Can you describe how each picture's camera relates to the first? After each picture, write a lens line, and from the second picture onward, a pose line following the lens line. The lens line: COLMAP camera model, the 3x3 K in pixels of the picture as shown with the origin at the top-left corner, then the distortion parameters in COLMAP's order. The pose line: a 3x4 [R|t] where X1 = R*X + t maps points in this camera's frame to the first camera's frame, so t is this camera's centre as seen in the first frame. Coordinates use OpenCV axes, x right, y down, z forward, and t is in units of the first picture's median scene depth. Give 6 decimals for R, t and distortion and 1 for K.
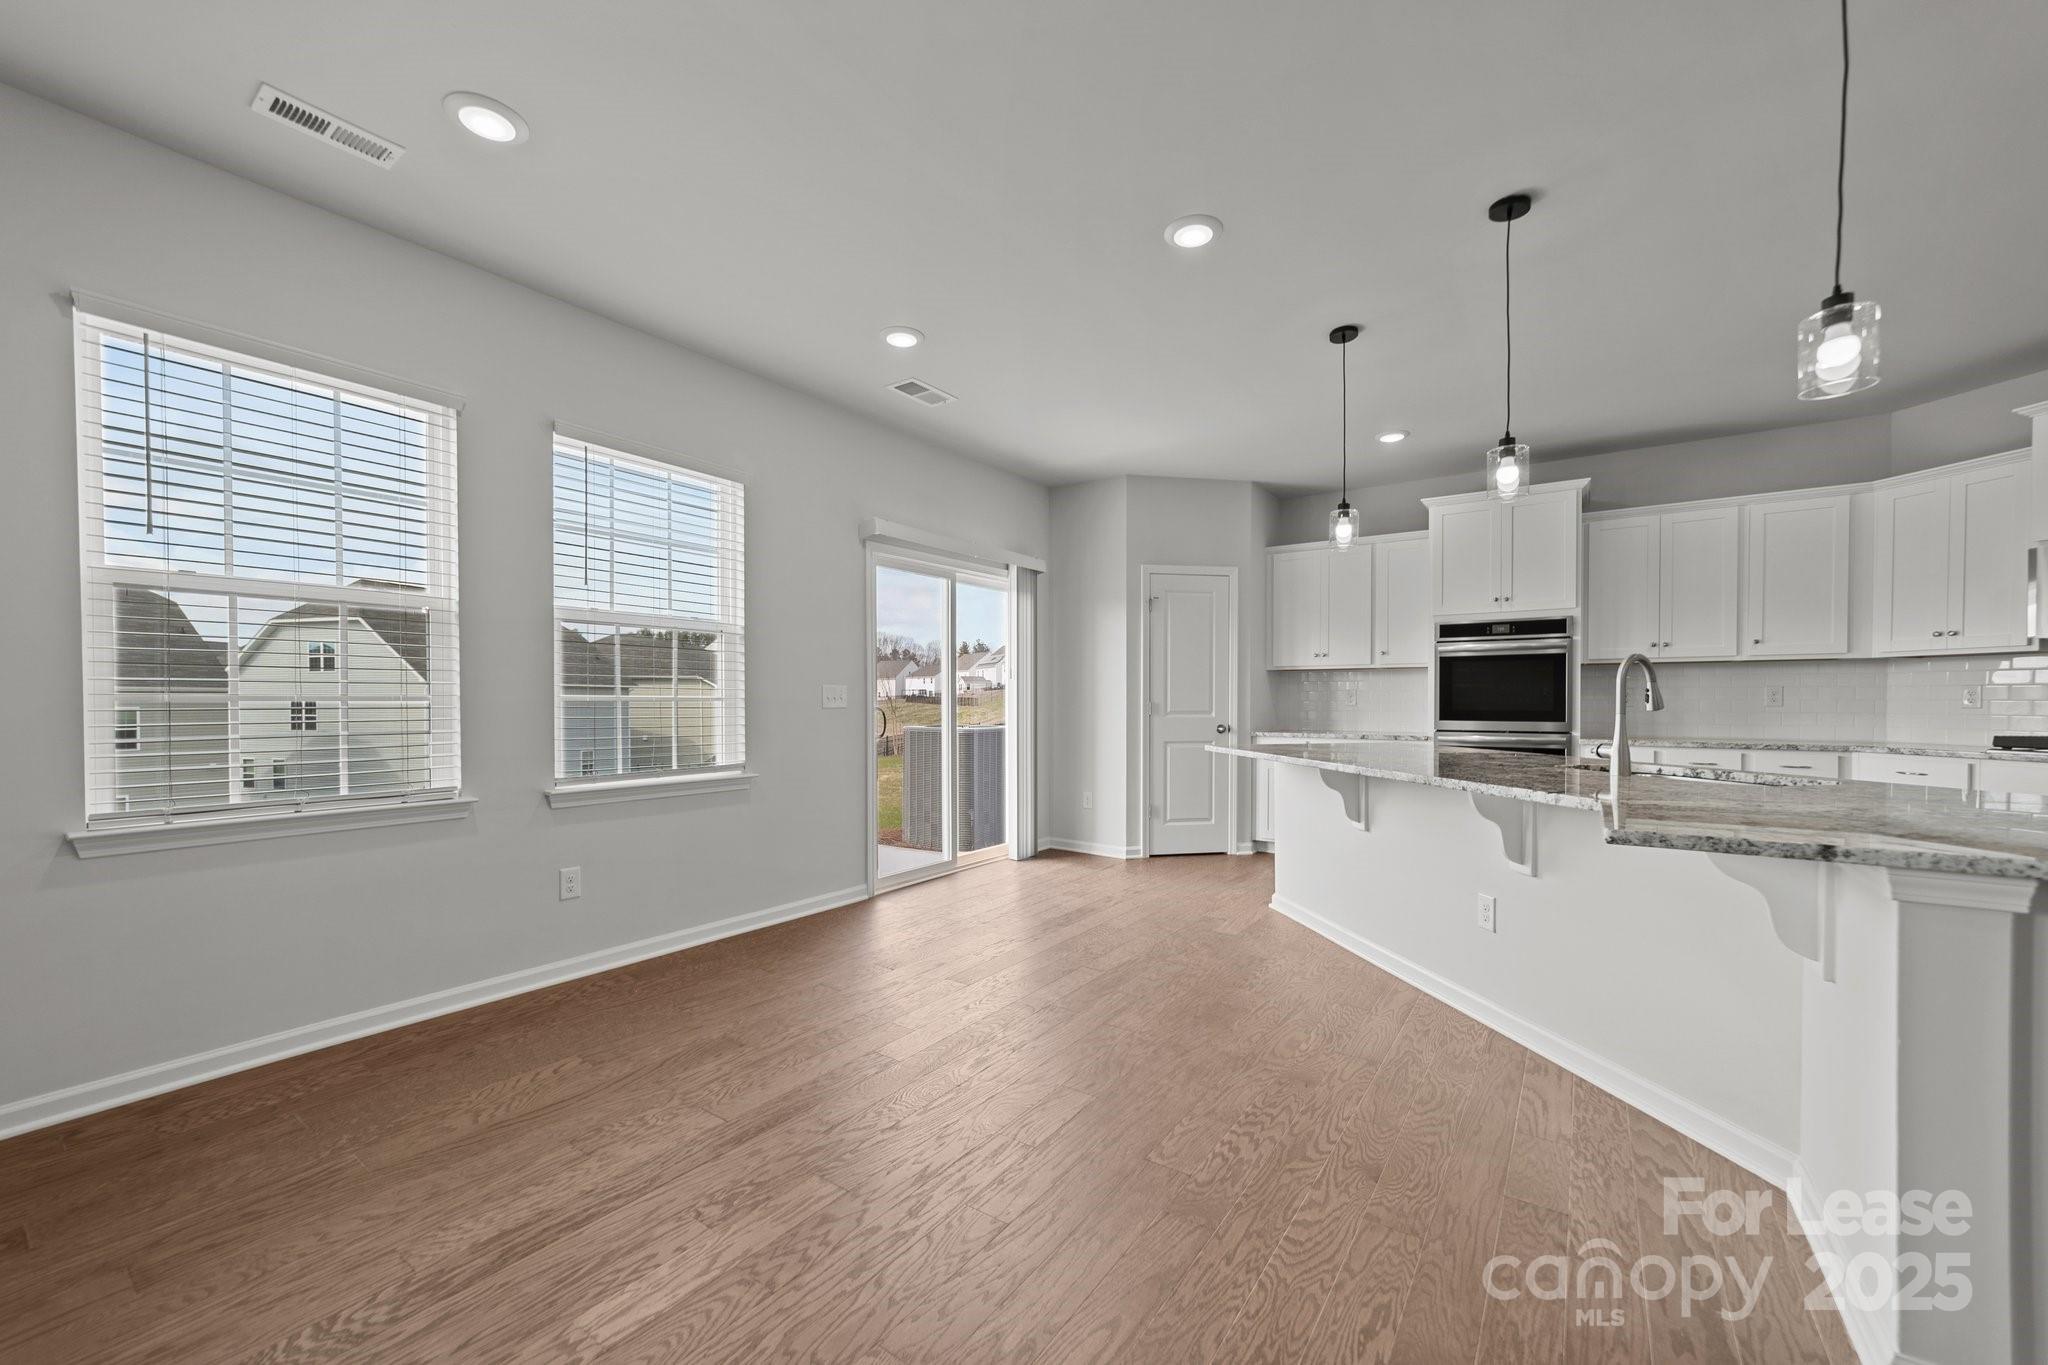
lens RADIAL K [[801.0, 0, 1032.5], [0, 801.0, 707.7], [0, 0, 1]] dist [-0.007031, 0.000781]
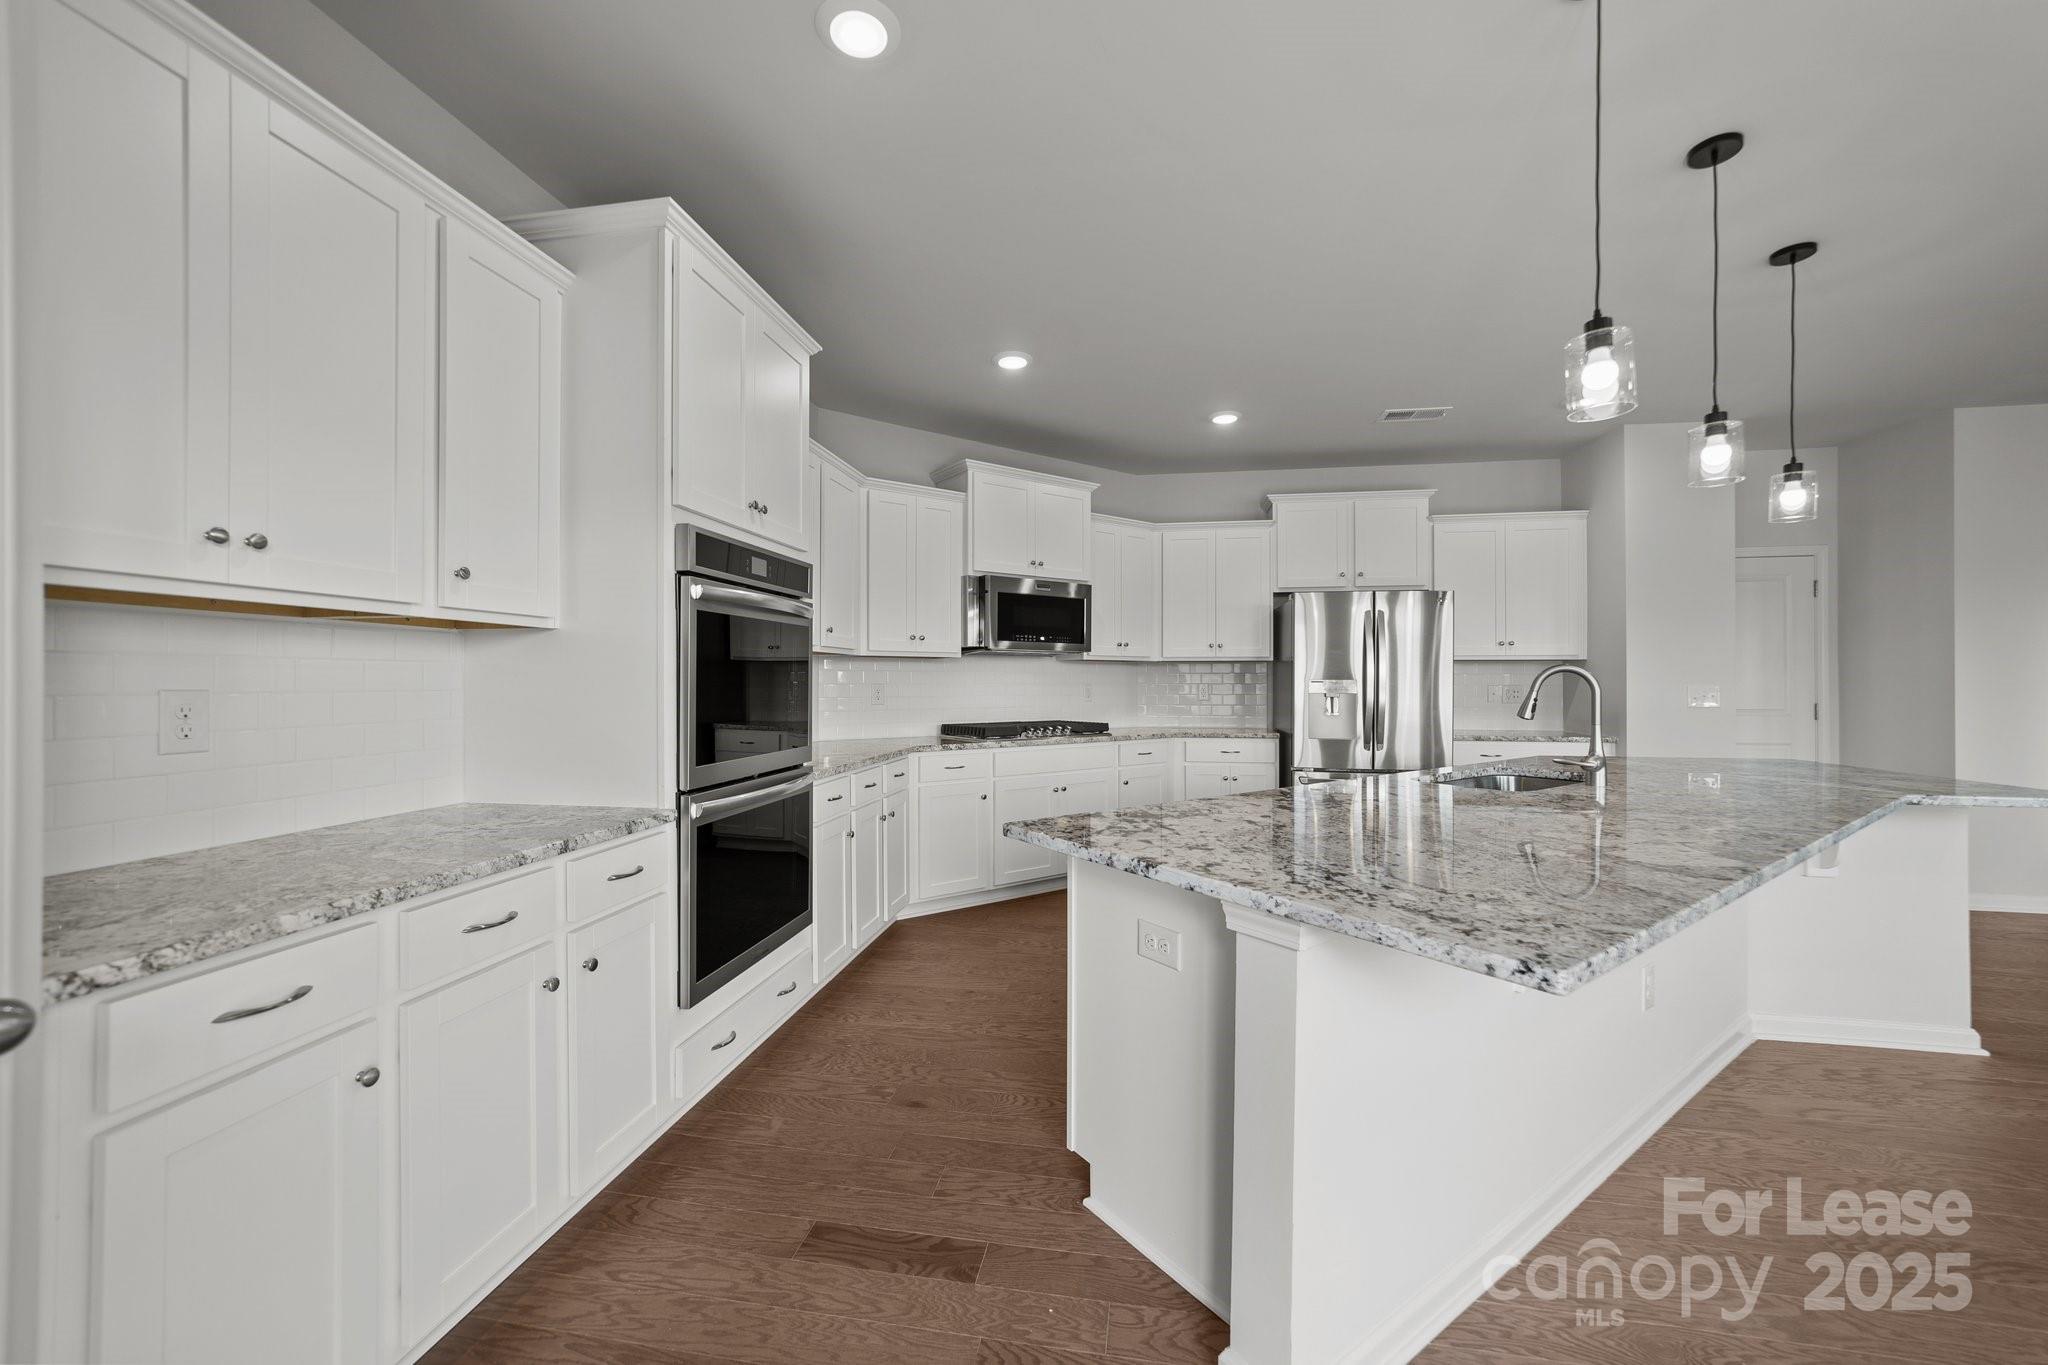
lens RADIAL K [[795.4, 0, 1025.6], [0, 795.4, 675.4], [0, 0, 1]] dist [-0.000354, 0.000295]
pose [[-0.432577, 0.005650, 0.901579, 0.078482], [0.007122, 0.999971, -0.002849, -0.031345], [-0.901569, 0.005189, -0.432605, 1.150013]]
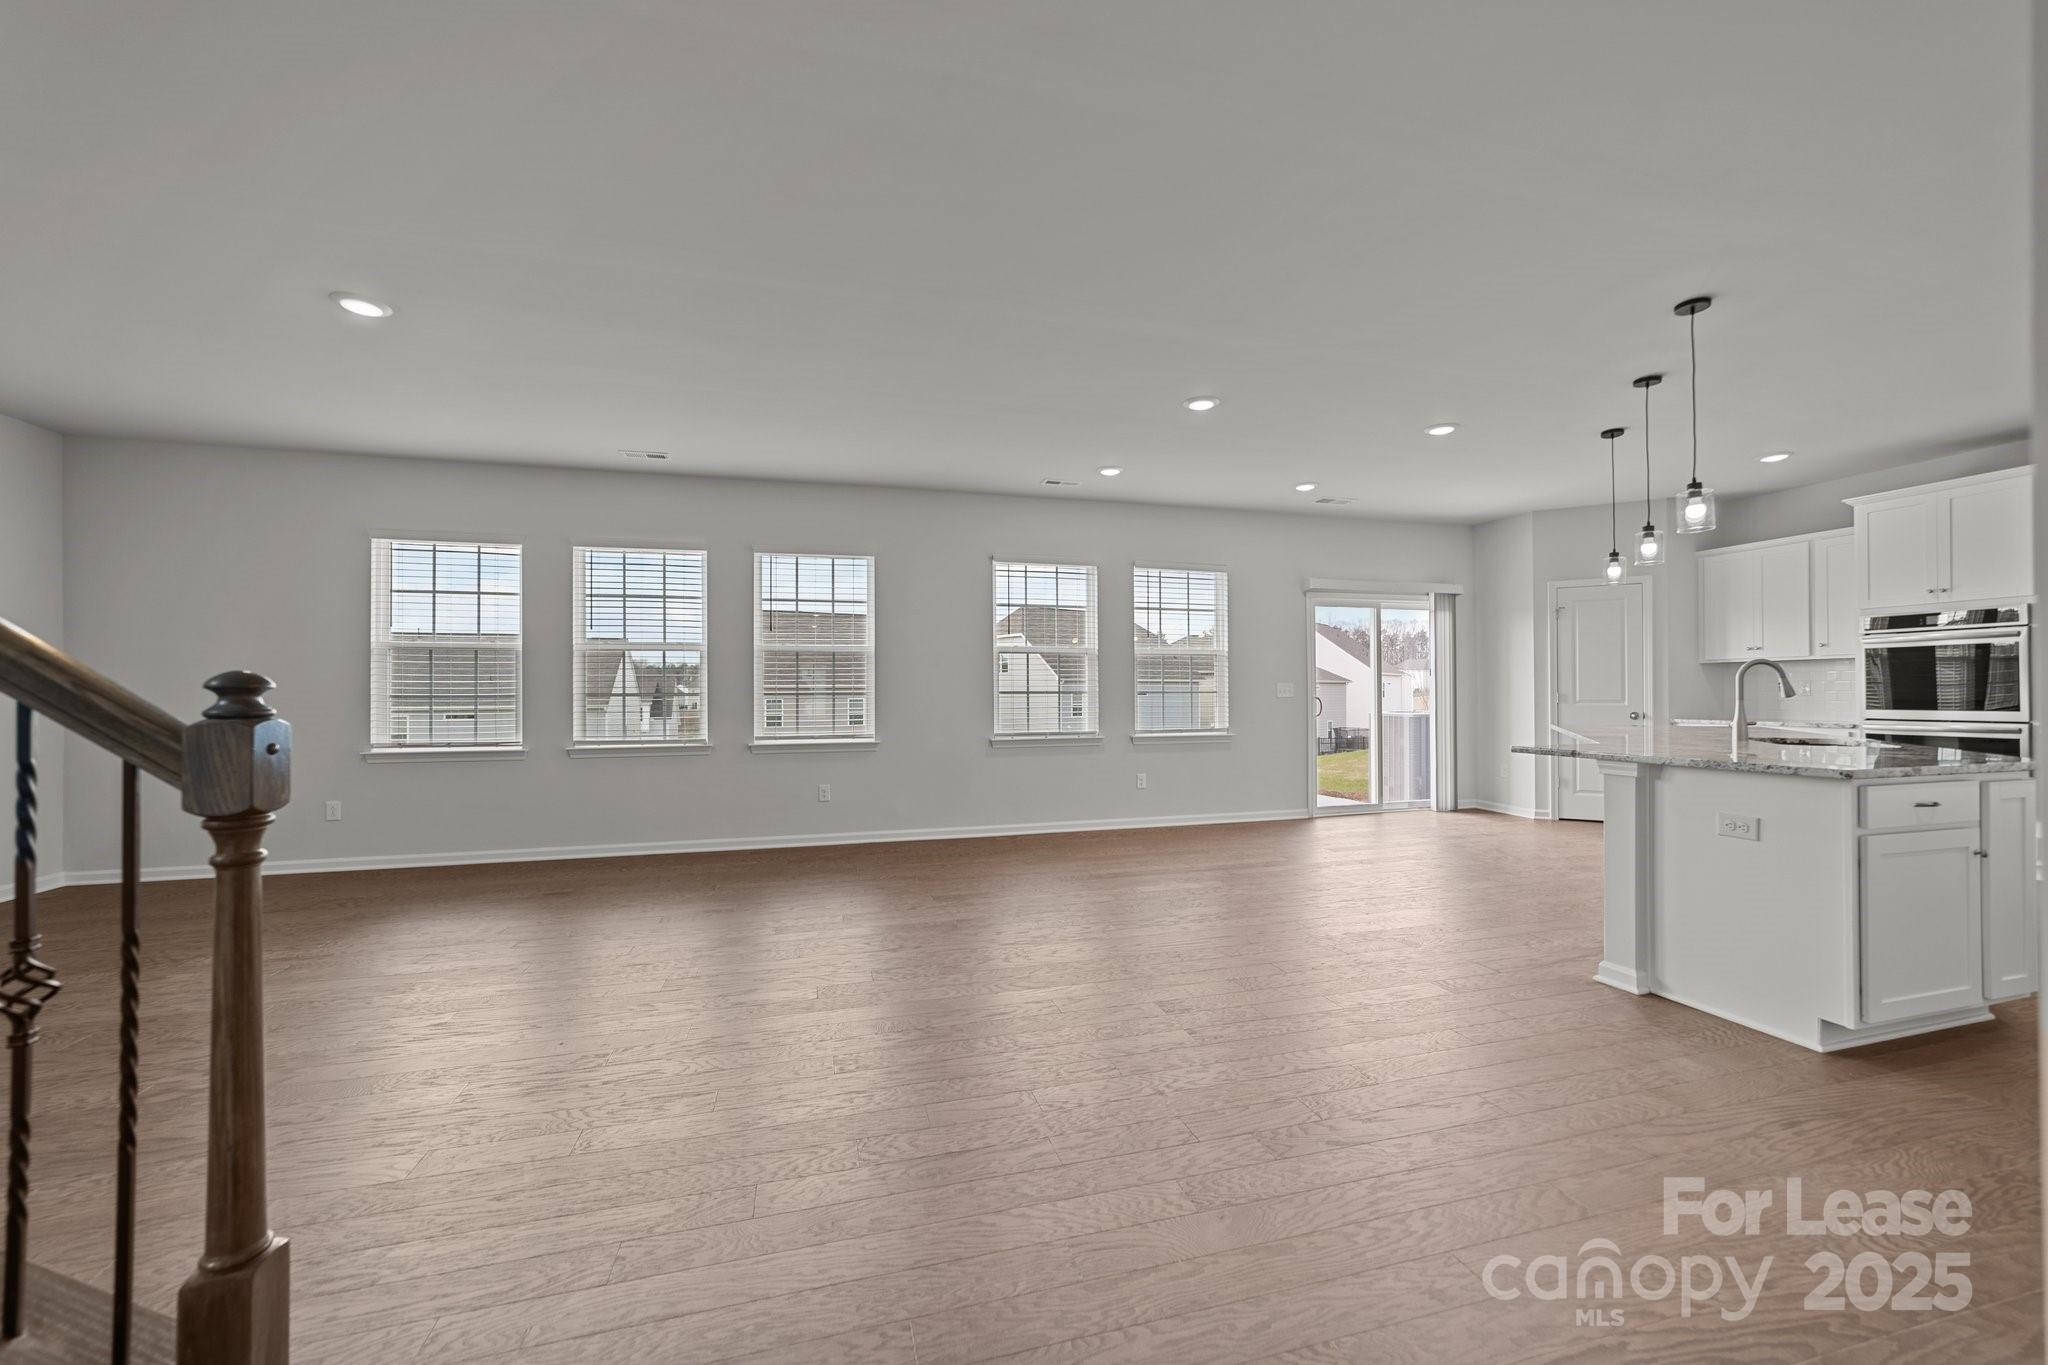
lens RADIAL K [[791.2, 0, 1027.6], [0, 791.2, 686.2], [0, 0, 1]] dist [-0.015247, 0.008790]
pose [[0.772382, -0.008780, -0.635098, 0.353919], [-0.001823, 0.999870, -0.016040, 0.004711], [0.635156, 0.013547, 0.772265, -0.552499]]
